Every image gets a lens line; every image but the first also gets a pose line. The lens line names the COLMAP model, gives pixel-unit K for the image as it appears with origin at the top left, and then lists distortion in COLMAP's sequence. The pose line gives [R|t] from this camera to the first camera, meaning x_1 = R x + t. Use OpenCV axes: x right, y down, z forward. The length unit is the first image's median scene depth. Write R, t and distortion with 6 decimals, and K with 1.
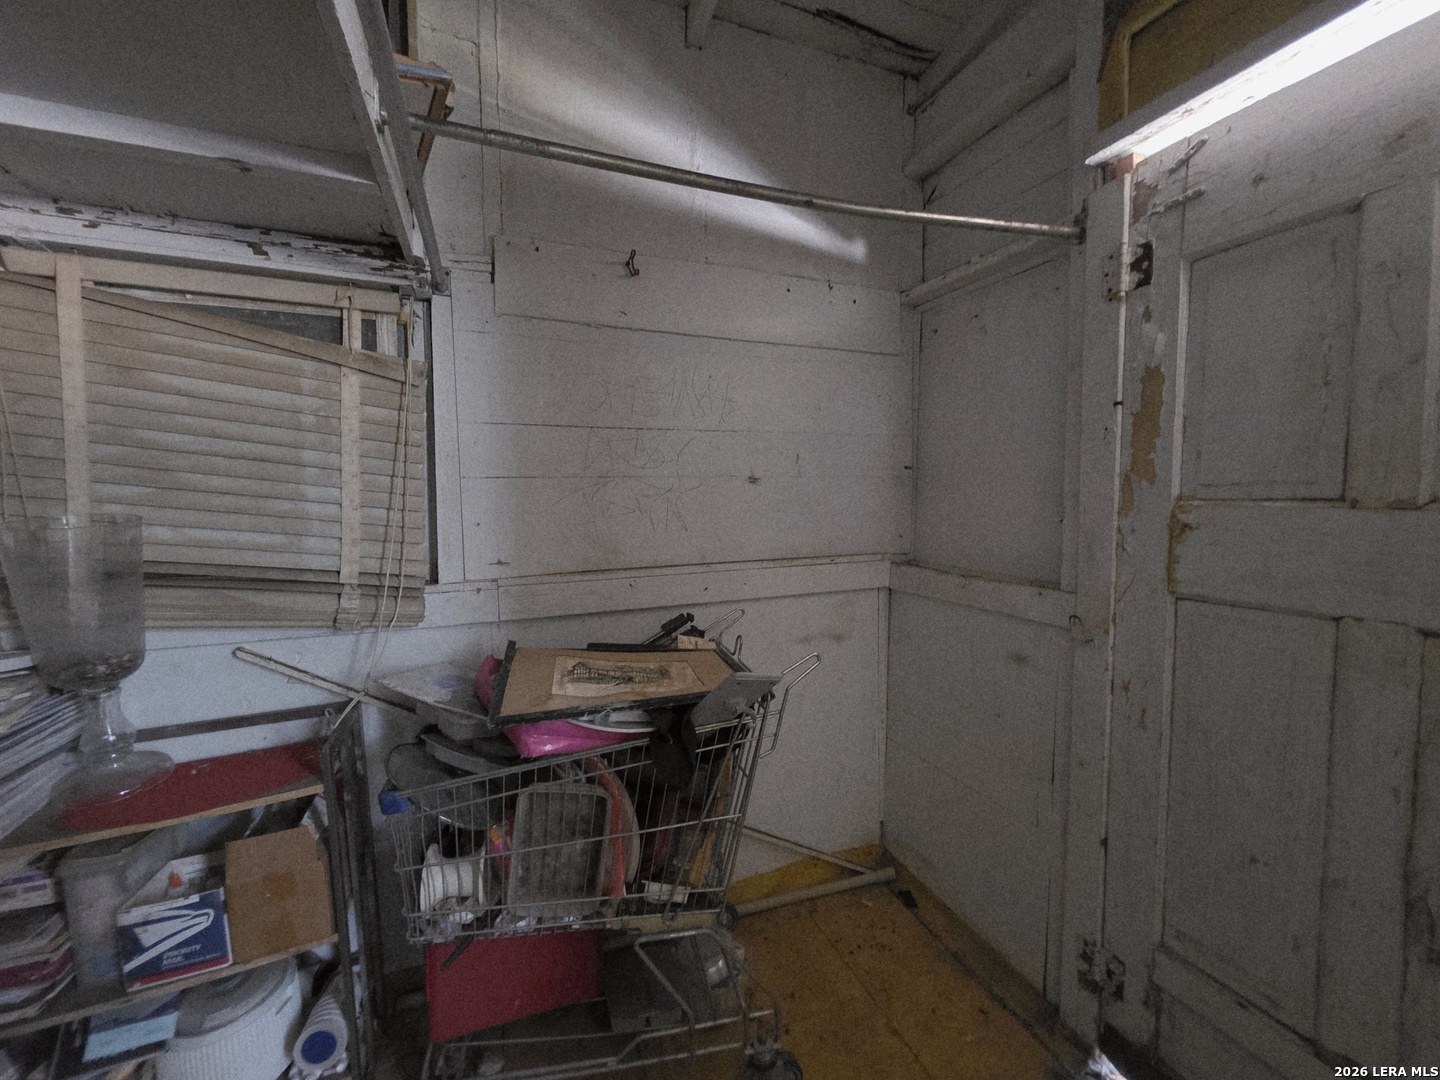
lens RADIAL K [[580.2, 0, 722.3], [0, 580.2, 539.4], [0, 0, 1]] dist [0.003895, -0.000251]
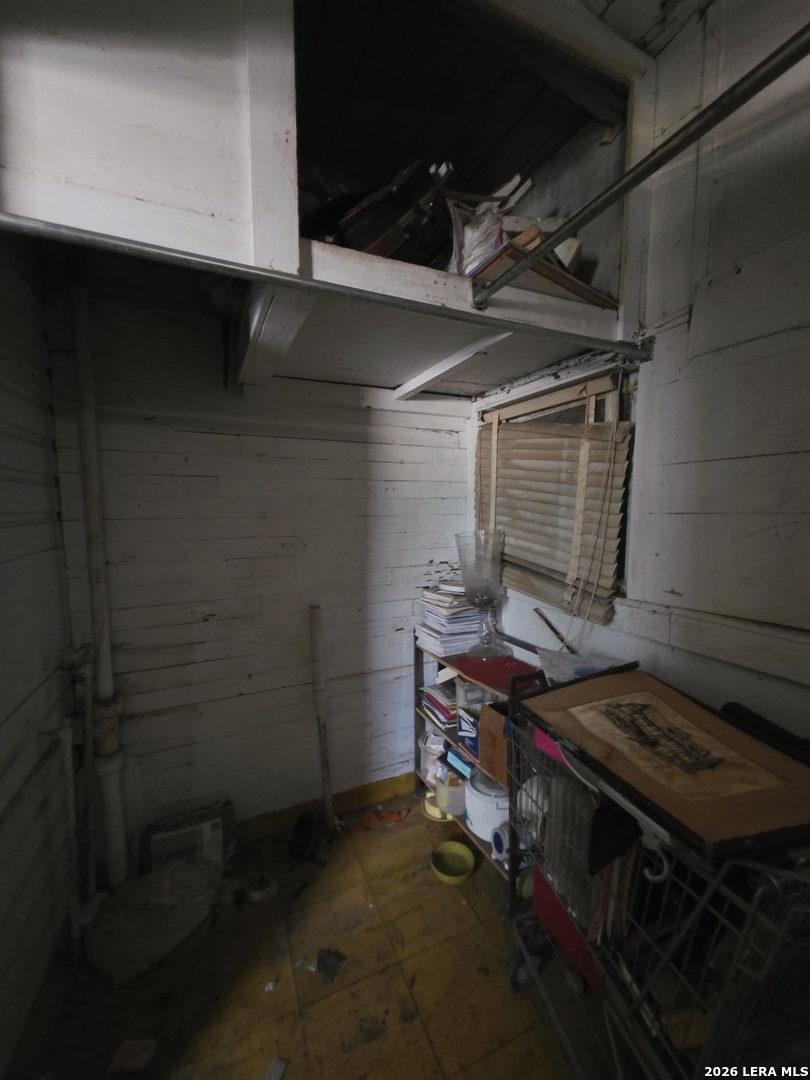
lens RADIAL K [[435.1, 0, 406.2], [0, 435.1, 538.2], [0, 0, 1]] dist [0.003895, -0.000251]
pose [[0.048575, 0.083199, -0.995348, 0.456940], [-0.070282, 0.994339, 0.079685, -0.104116], [0.996344, 0.066085, 0.054148, 0.529032]]
